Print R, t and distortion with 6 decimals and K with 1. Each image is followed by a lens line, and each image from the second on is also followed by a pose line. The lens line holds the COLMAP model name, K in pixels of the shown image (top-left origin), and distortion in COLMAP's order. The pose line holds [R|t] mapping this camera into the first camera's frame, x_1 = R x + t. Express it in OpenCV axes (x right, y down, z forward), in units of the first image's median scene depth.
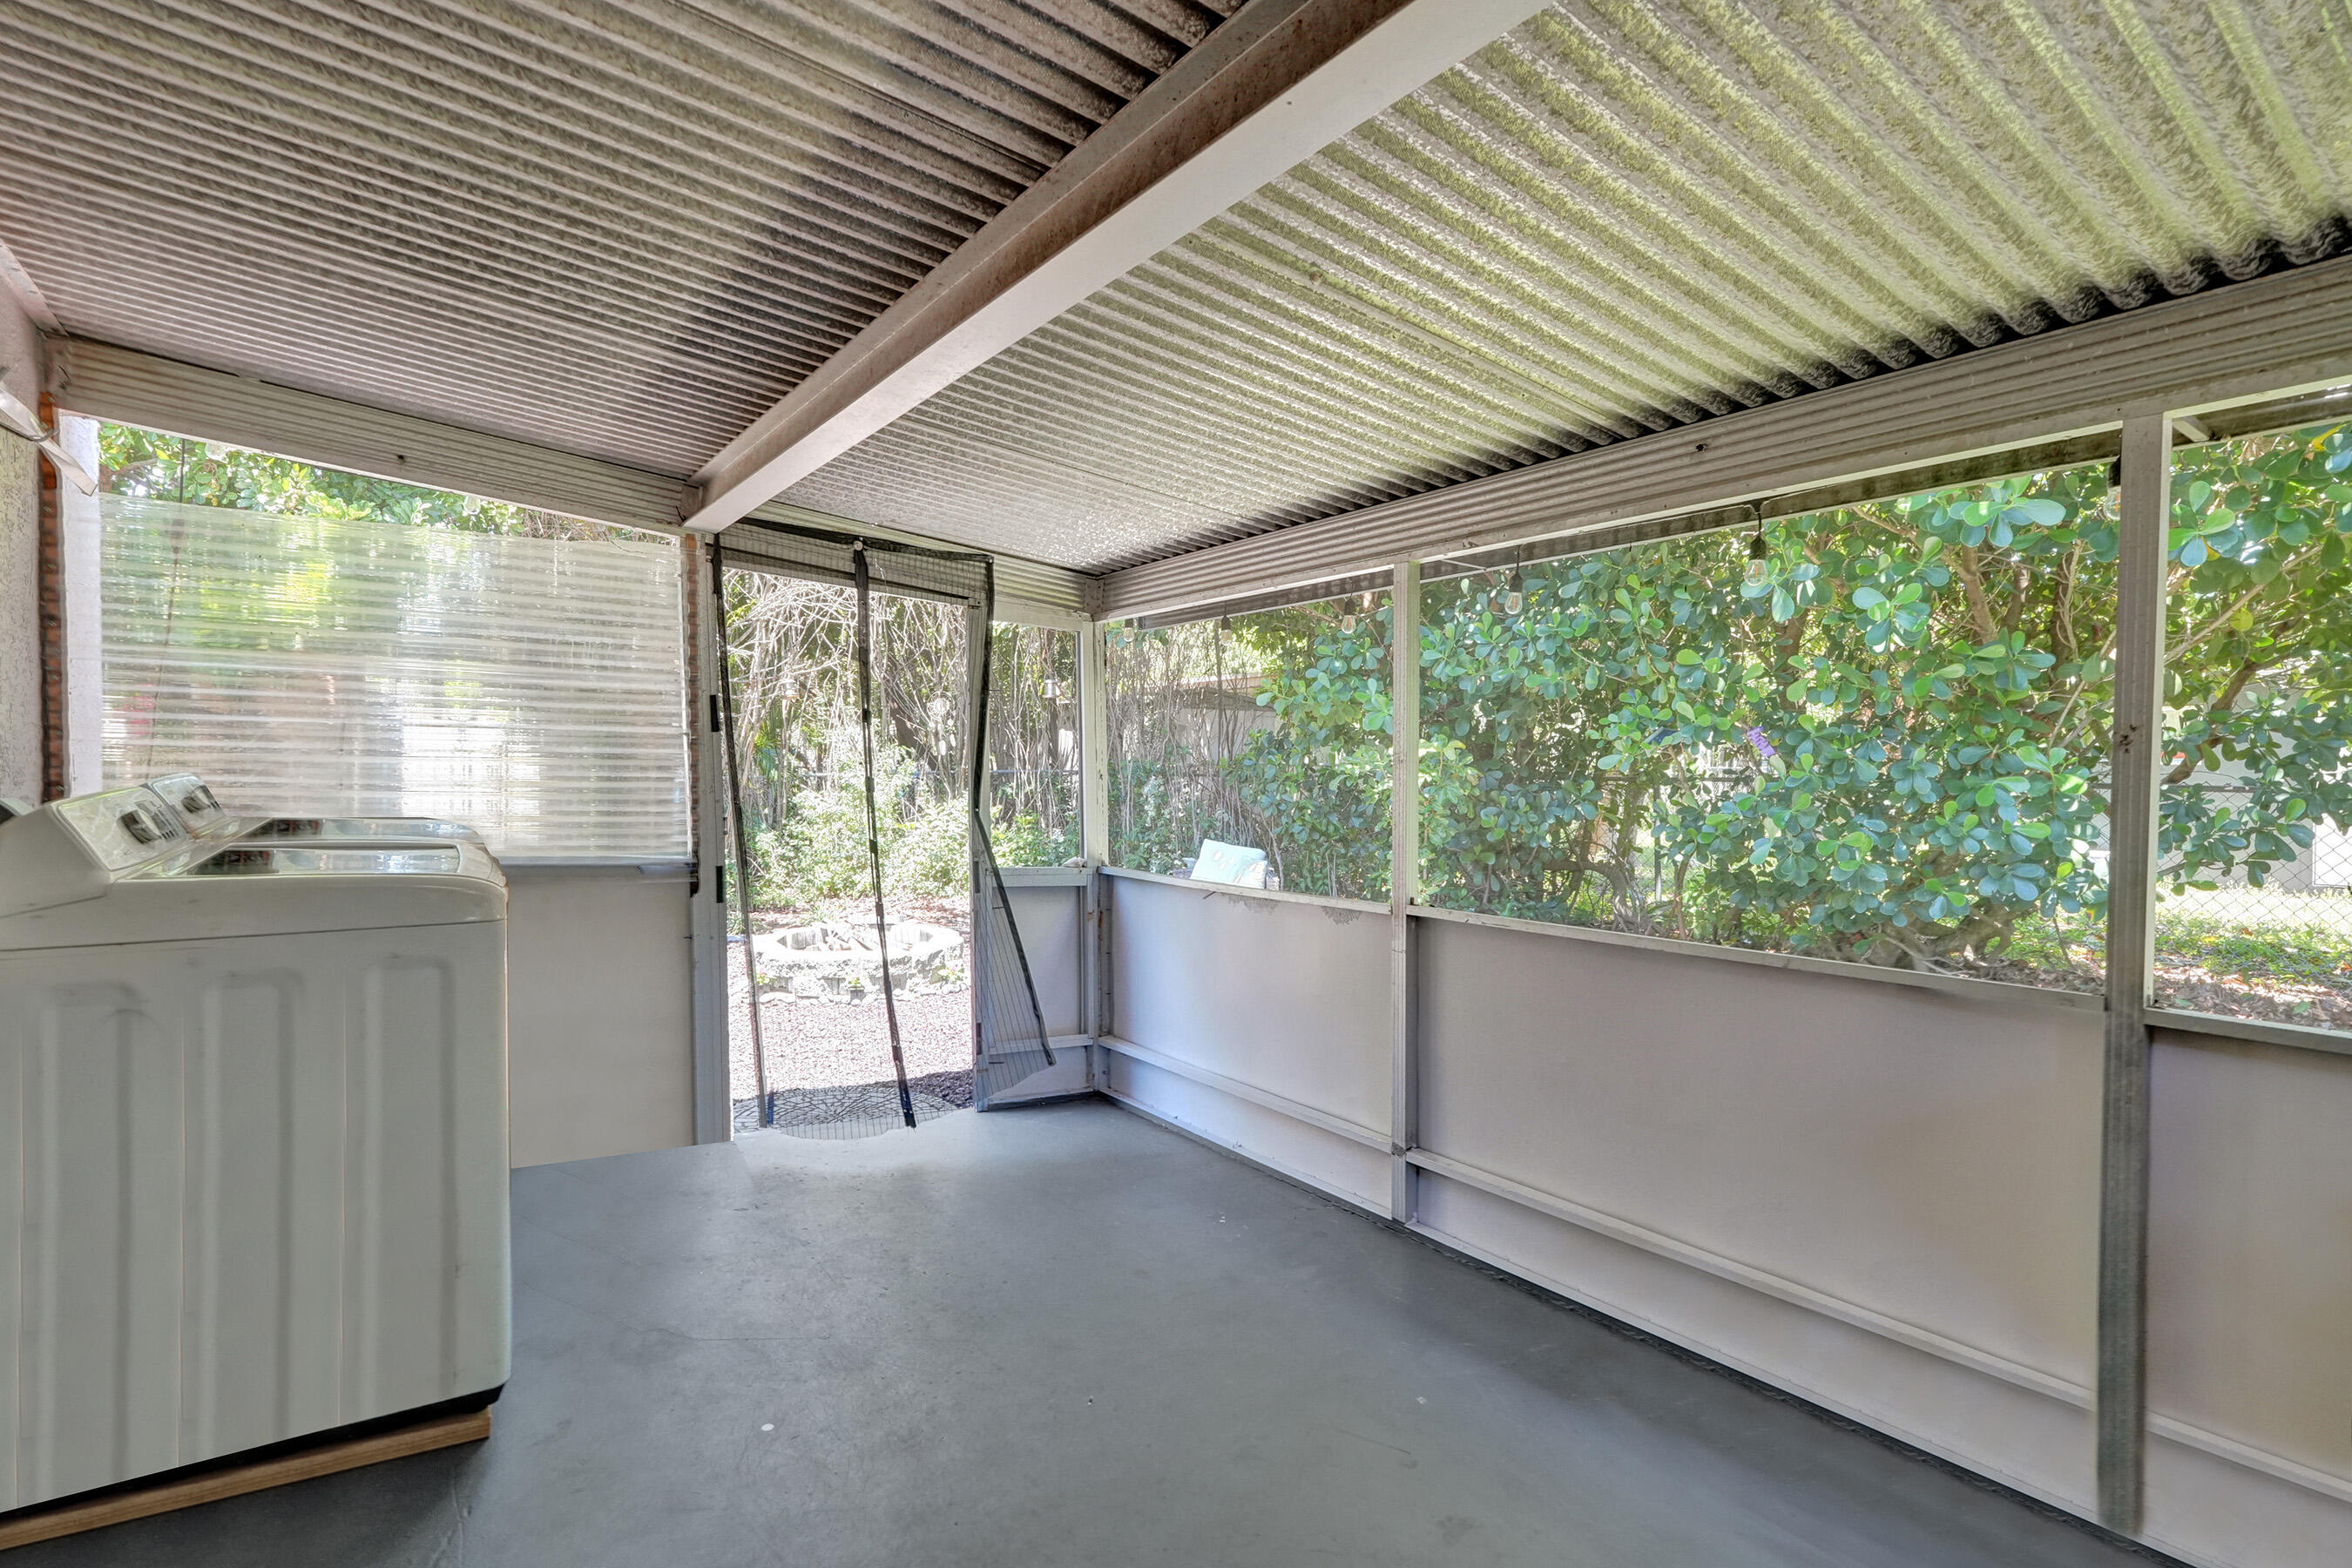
lens RADIAL K [[1122.9, 0, 1176.0], [0, 1122.9, 784.0], [0, 0, 1]] dist [-0.003487, 0.000075]
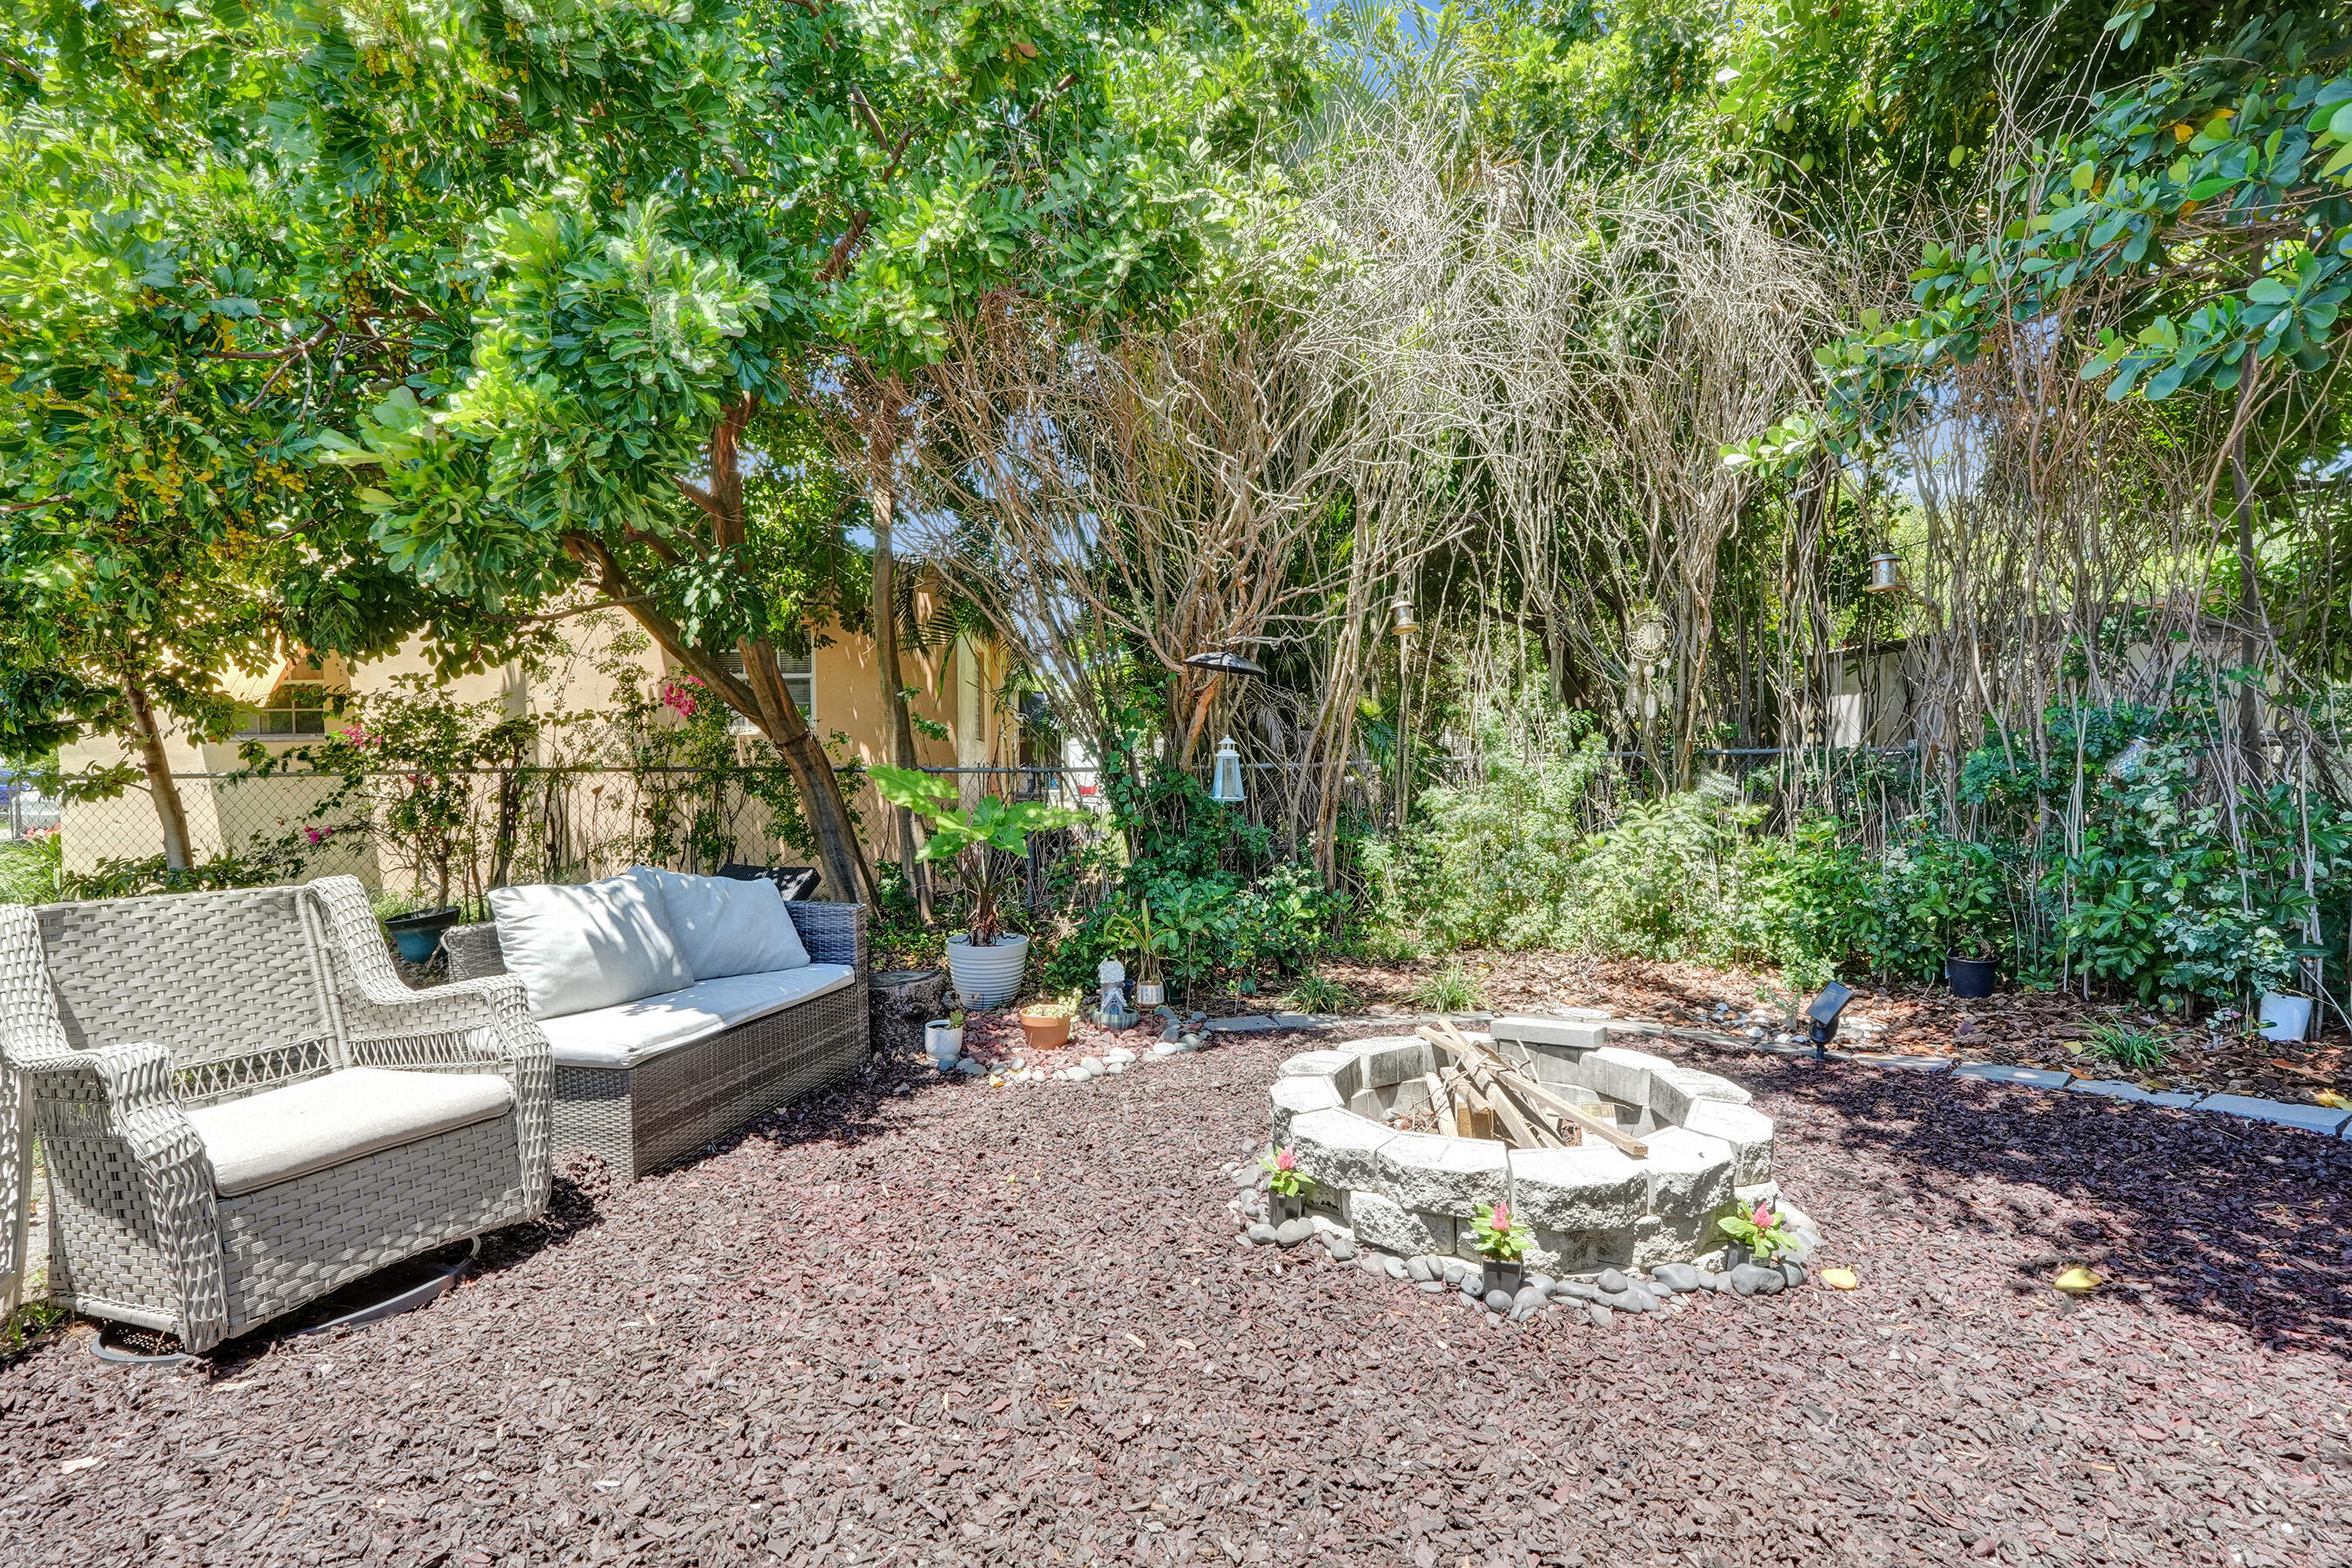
lens RADIAL K [[1079.7, 0, 1178.5], [0, 1079.7, 776.8], [0, 0, 1]] dist [-0.004751, 0.000088]
pose [[0.835490, -0.020611, -0.549119, -0.110093], [0.010075, 0.999703, -0.022196, 0.015839], [0.549413, 0.013012, 0.835449, 0.405875]]
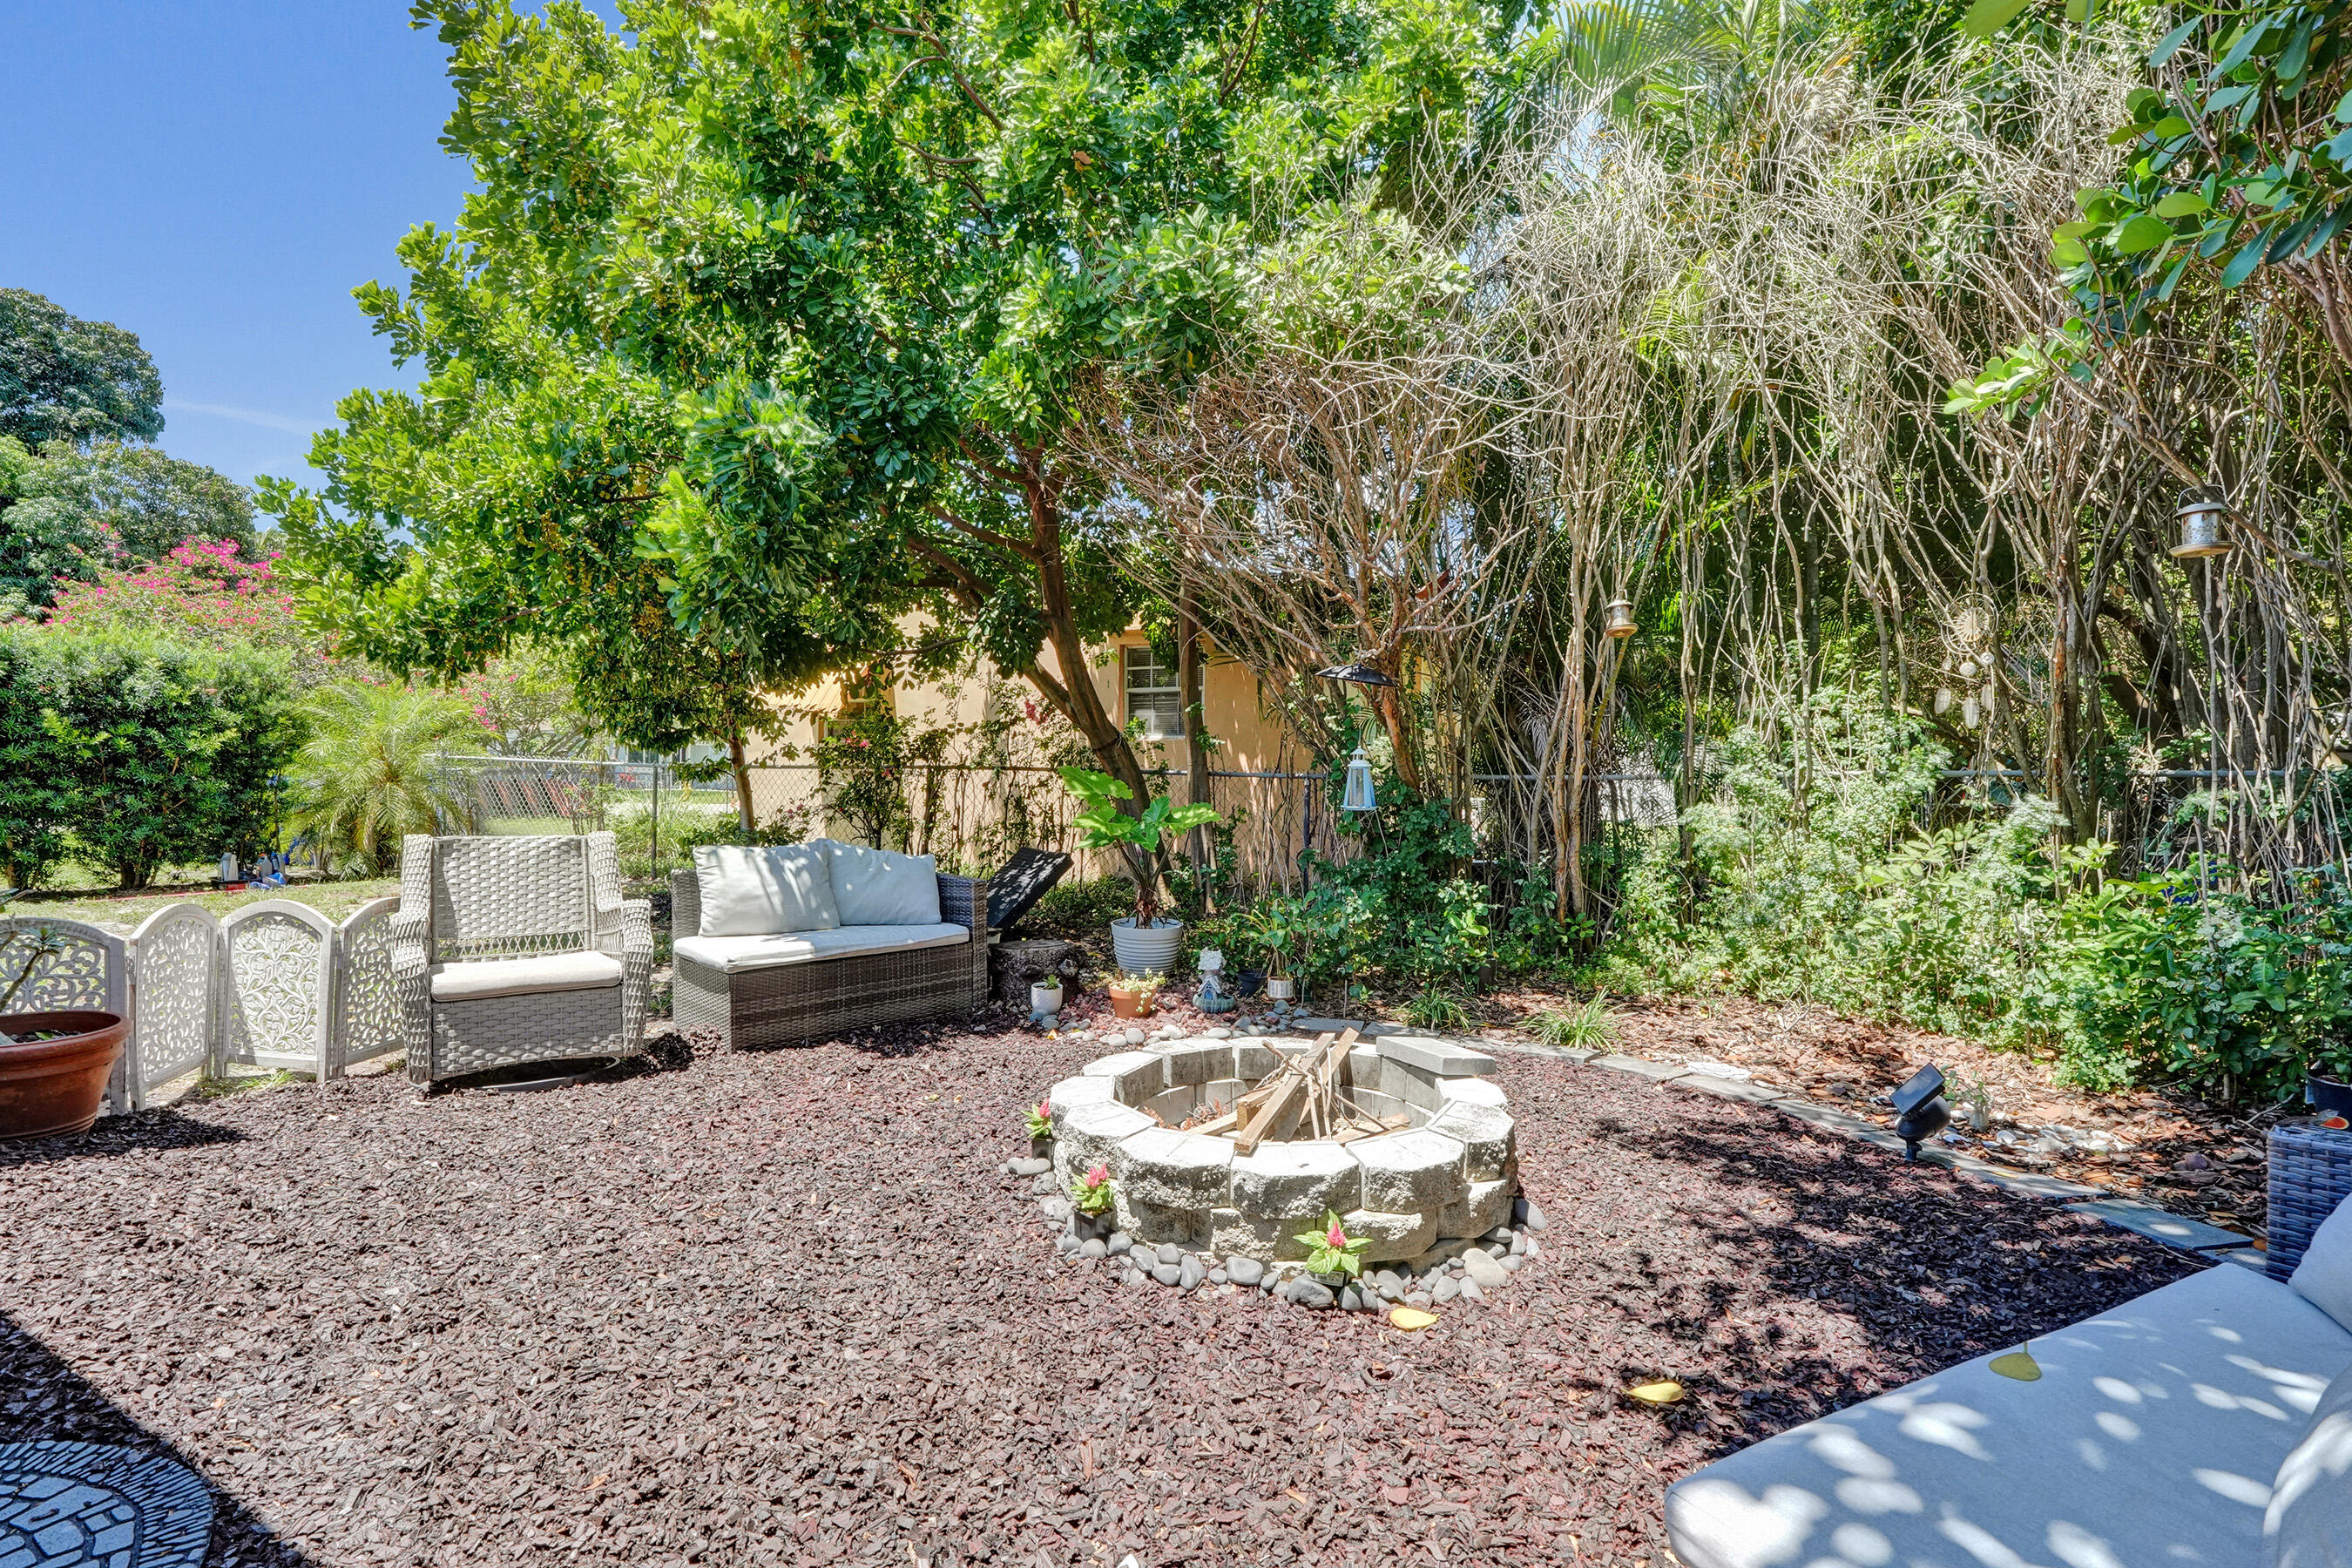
lens RADIAL K [[1083.4, 0, 1176.0], [0, 1083.4, 784.0], [0, 0, 1]] dist [0.001652, -0.000791]
pose [[0.440702, -0.001508, -0.897652, 0.070463], [-0.027660, 0.999501, -0.015259, 0.013753], [0.897227, 0.031554, 0.440441, 0.541059]]
